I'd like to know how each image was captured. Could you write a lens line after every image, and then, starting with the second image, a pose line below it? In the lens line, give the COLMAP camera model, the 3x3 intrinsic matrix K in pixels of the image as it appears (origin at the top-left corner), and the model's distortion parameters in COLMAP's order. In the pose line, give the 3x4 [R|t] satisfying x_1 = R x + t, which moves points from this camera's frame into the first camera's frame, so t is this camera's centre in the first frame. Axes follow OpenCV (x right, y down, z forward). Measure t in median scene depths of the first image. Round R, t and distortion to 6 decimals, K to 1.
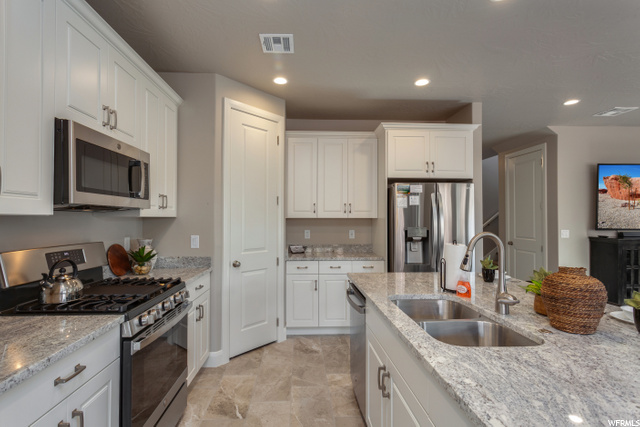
lens RADIAL K [[310.3, 0, 308.2], [0, 310.3, 215.2], [0, 0, 1]] dist [0.016611, -0.000504]
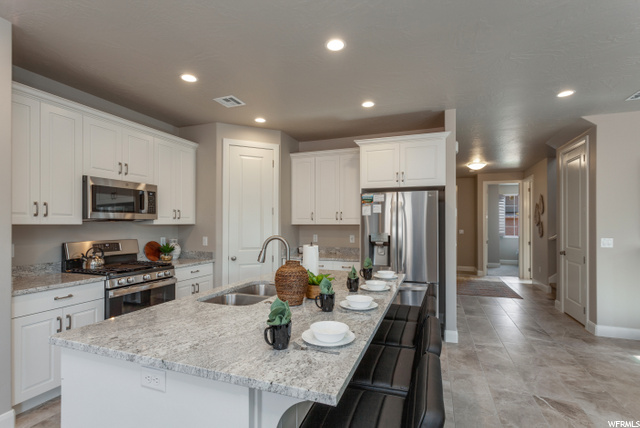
lens RADIAL K [[310.3, 0, 317.8], [0, 310.3, 224.0], [0, 0, 1]] dist [0.016611, -0.000504]
pose [[0.918129, -0.000912, -0.396279, 0.683355], [0.006058, 0.999913, 0.011734, -0.008594], [0.396234, -0.013174, 0.918055, -0.118586]]
